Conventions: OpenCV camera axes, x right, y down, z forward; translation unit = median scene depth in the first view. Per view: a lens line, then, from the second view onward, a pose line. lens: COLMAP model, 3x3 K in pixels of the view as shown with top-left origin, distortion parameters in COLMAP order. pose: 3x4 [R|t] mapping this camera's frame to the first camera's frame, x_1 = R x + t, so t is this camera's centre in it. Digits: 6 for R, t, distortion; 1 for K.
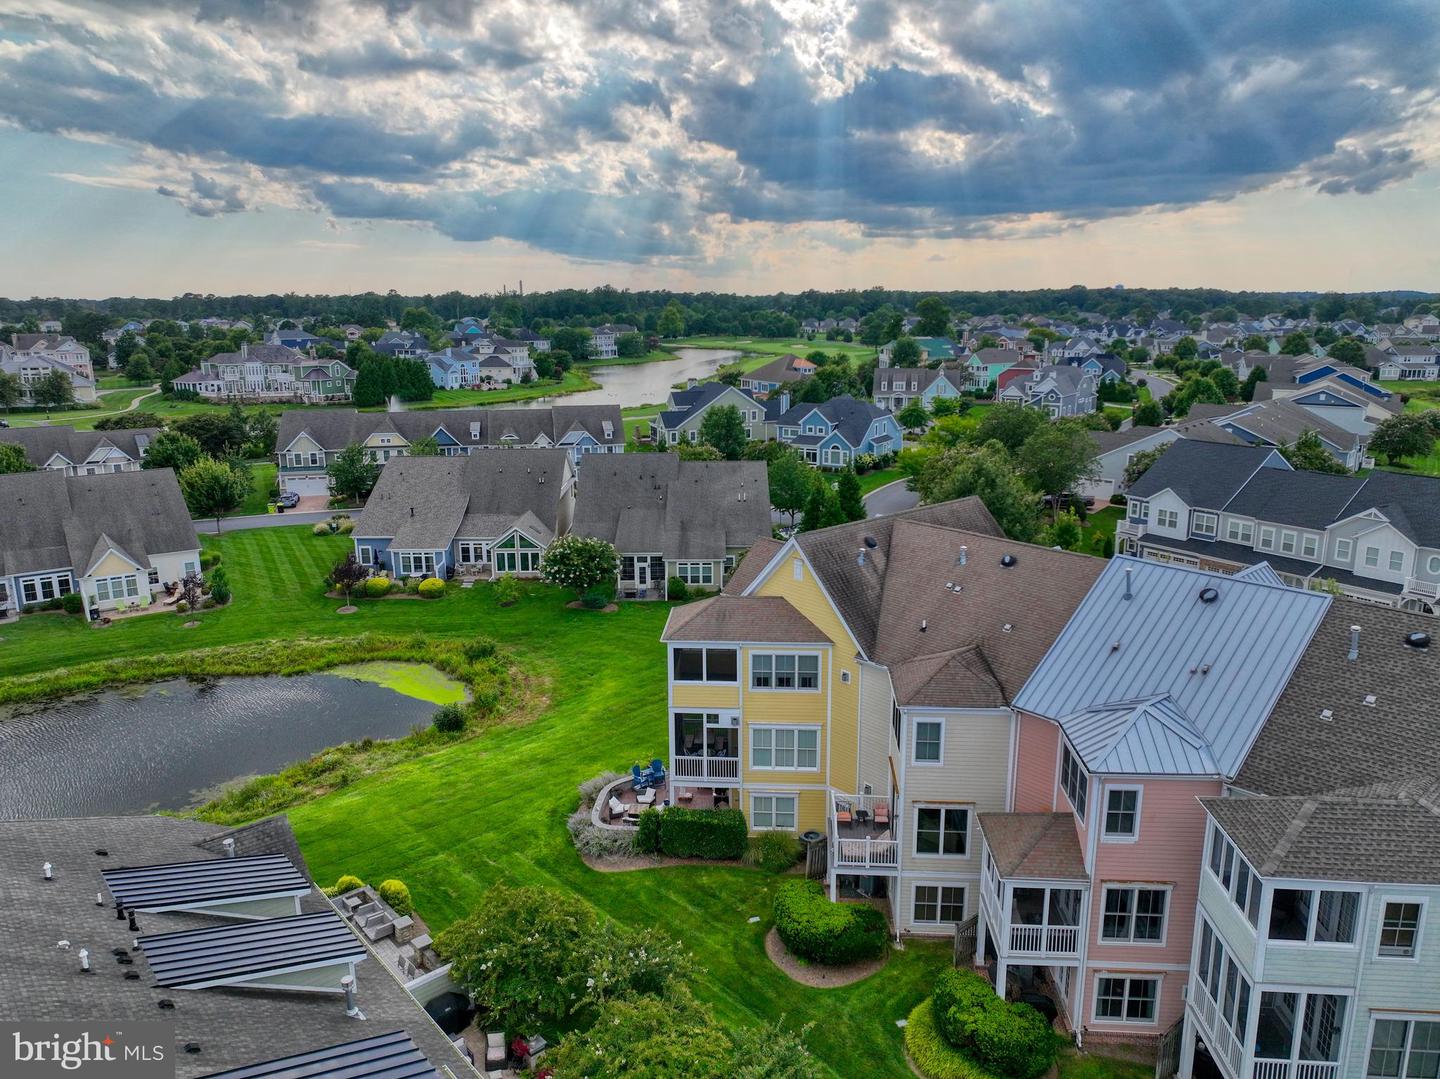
lens RADIAL K [[1010.0, 0, 723.0], [0, 1010.0, 535.1], [0, 0, 1]] dist [0.000726, 0.010583]
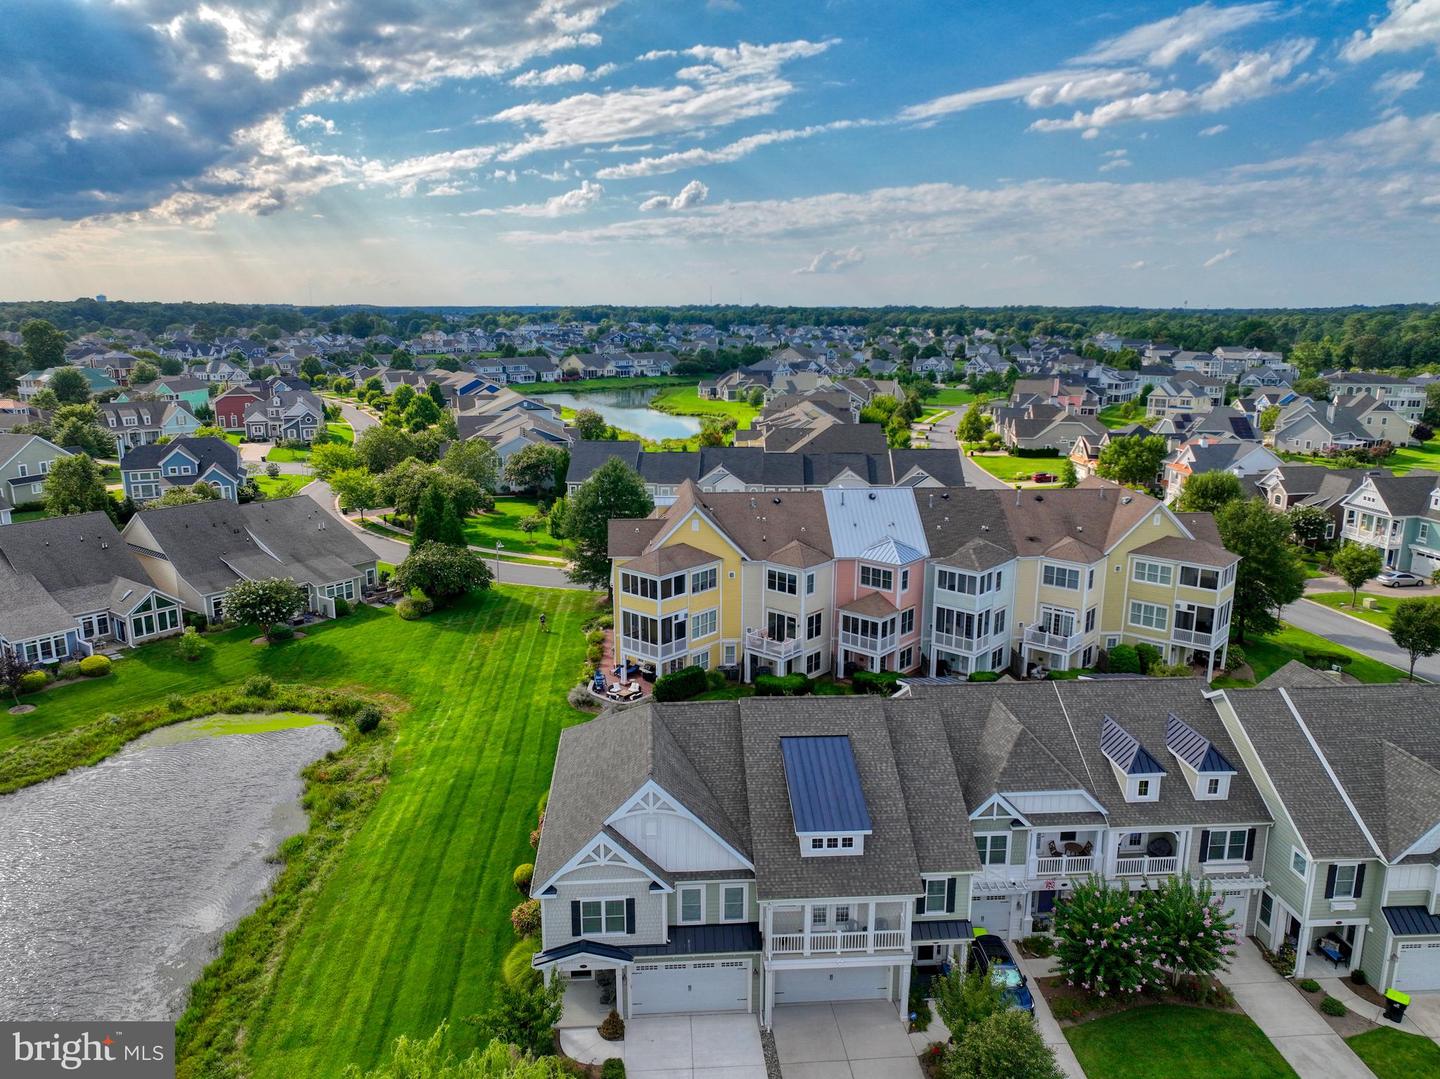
lens RADIAL K [[1010.0, 0, 723.0], [0, 1010.0, 535.1], [0, 0, 1]] dist [0.000726, 0.010583]
pose [[0.600276, -0.168462, 0.781850, -0.640014], [0.175425, 0.981493, 0.076794, -0.037892], [-0.780317, 0.091059, 0.618719, -0.074119]]
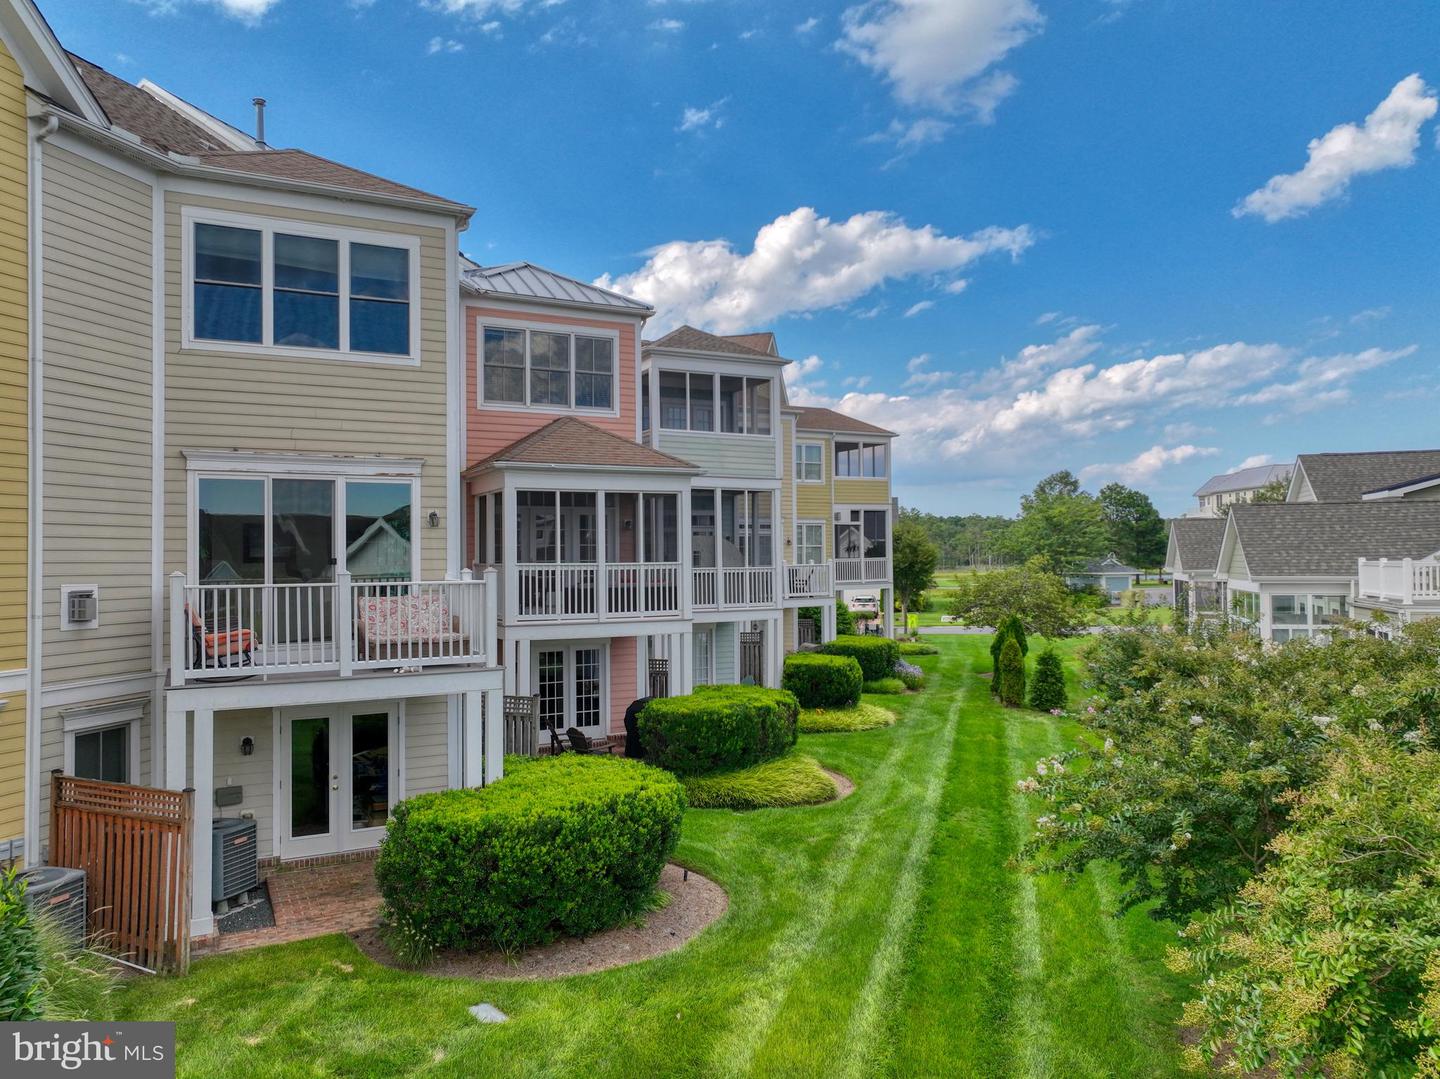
lens RADIAL K [[1008.5, 0, 720.0], [0, 1008.5, 539.5], [0, 0, 1]] dist [0.001819, 0.013107]
pose [[-0.523383, 0.023456, 0.851774, -0.093270], [0.203441, 0.974152, 0.098181, 0.115096], [-0.827455, 0.224672, -0.514627, 0.472905]]
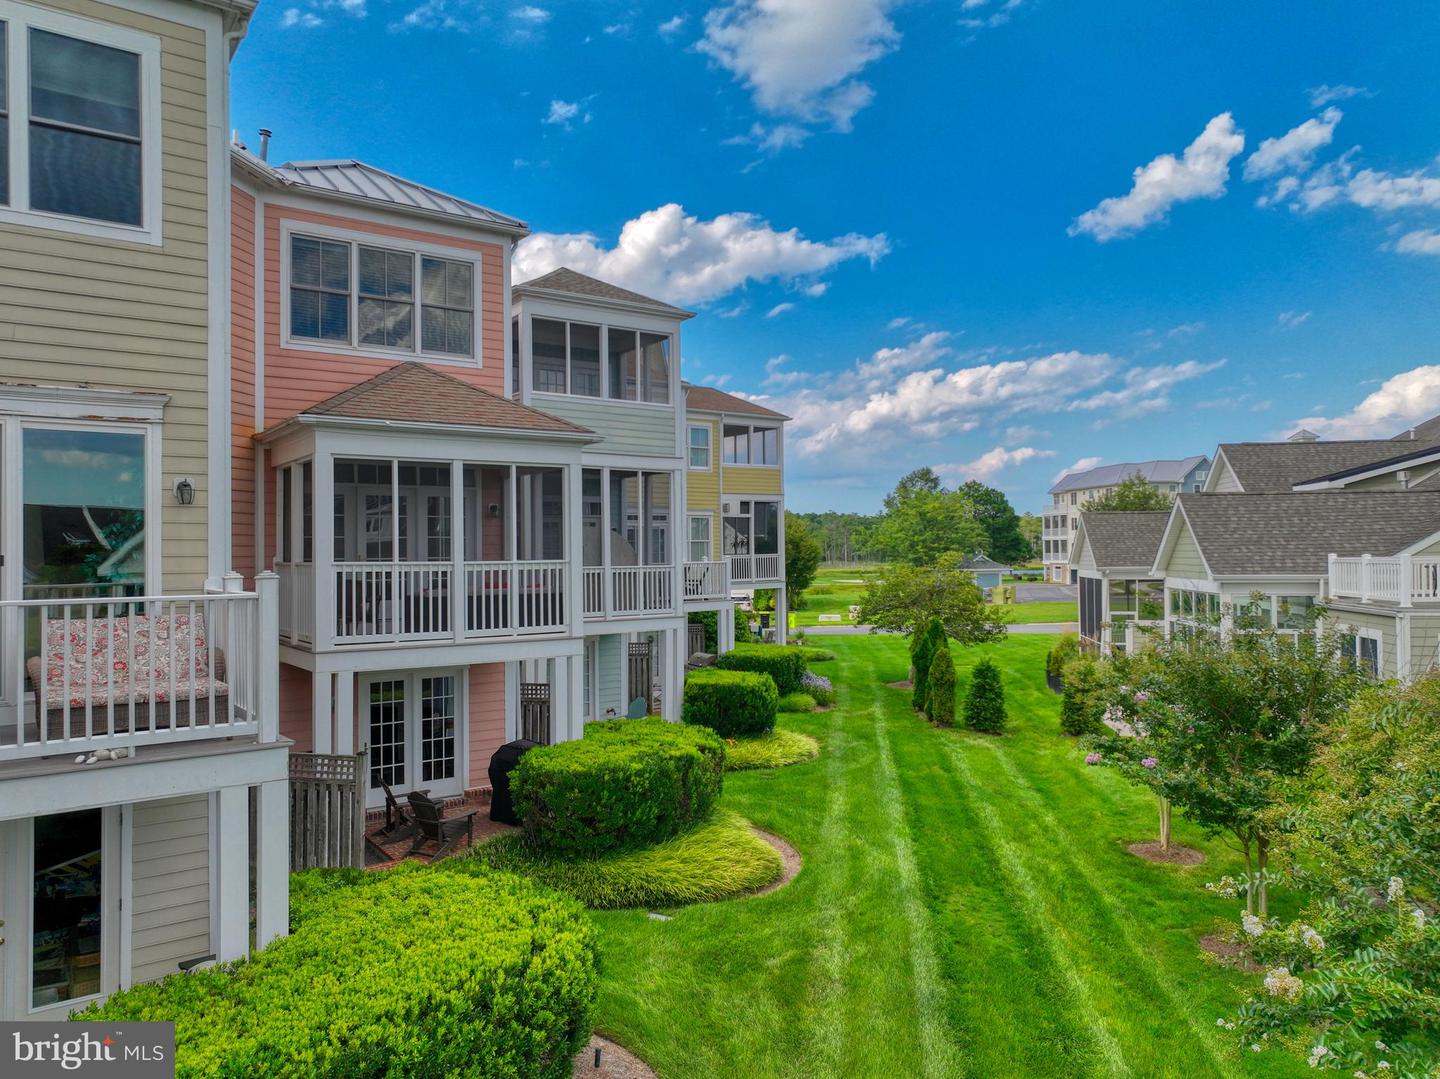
lens RADIAL K [[1004.0, 0, 723.5], [0, 1004.0, 535.8], [0, 0, 1]] dist [-0.052724, 0.075450]
pose [[-0.641025, 0.022083, 0.767202, -0.040851], [0.184609, 0.974677, 0.126193, 0.120243], [-0.744987, 0.222525, -0.628869, 0.449649]]
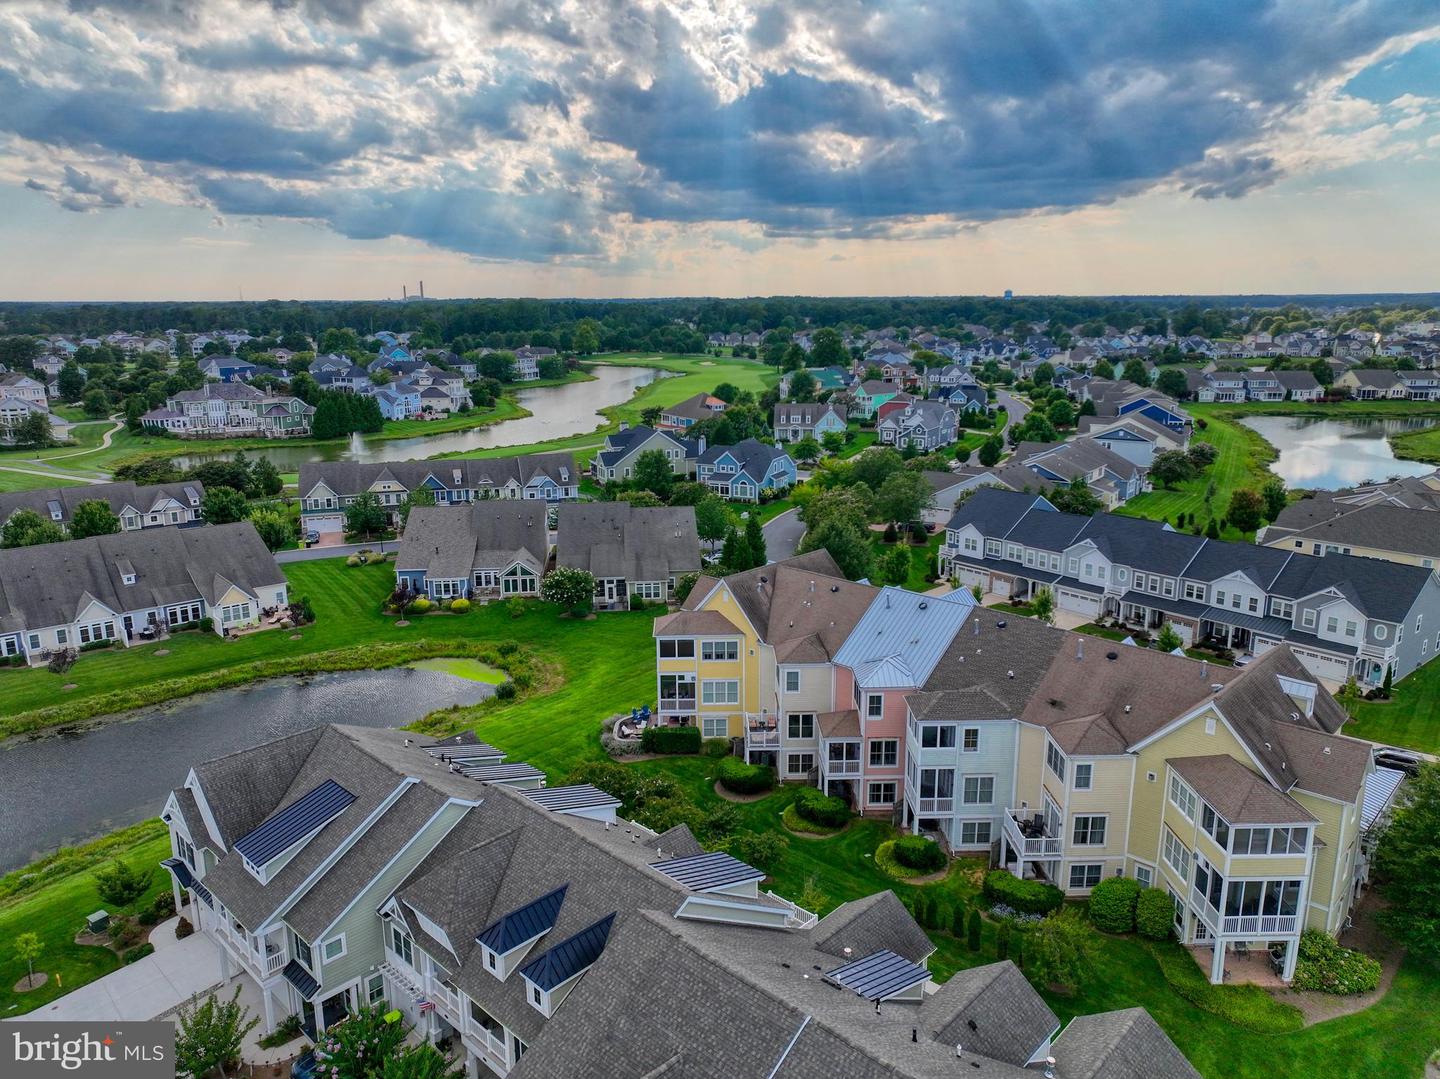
lens RADIAL K [[1010.0, 0, 723.0], [0, 1010.0, 535.1], [0, 0, 1]] dist [0.000726, 0.010583]
pose [[0.995775, -0.021556, 0.089262, -0.046107], [0.021452, 0.999768, 0.002129, -0.040207], [-0.089287, -0.000205, 0.996006, -0.418142]]
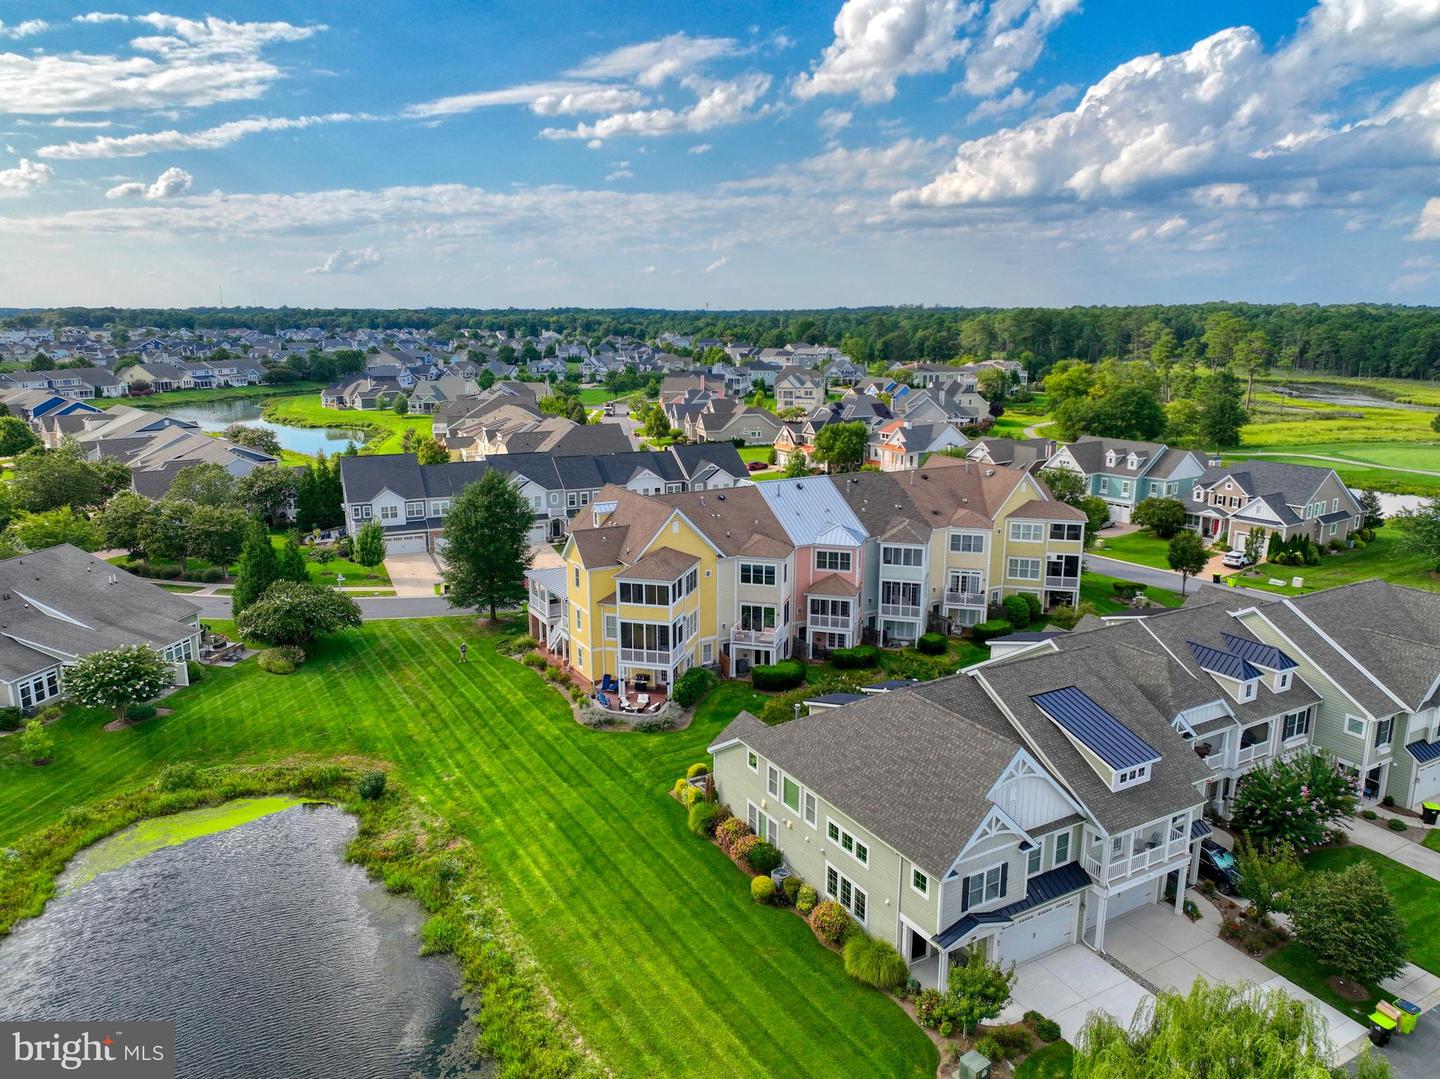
lens RADIAL K [[1010.0, 0, 723.0], [0, 1010.0, 535.1], [0, 0, 1]] dist [0.000726, 0.010583]
pose [[0.195349, -0.207117, 0.958614, -0.795761], [0.220960, 0.961610, 0.162736, -0.109750], [-0.955518, 0.180025, 0.233614, 0.247261]]
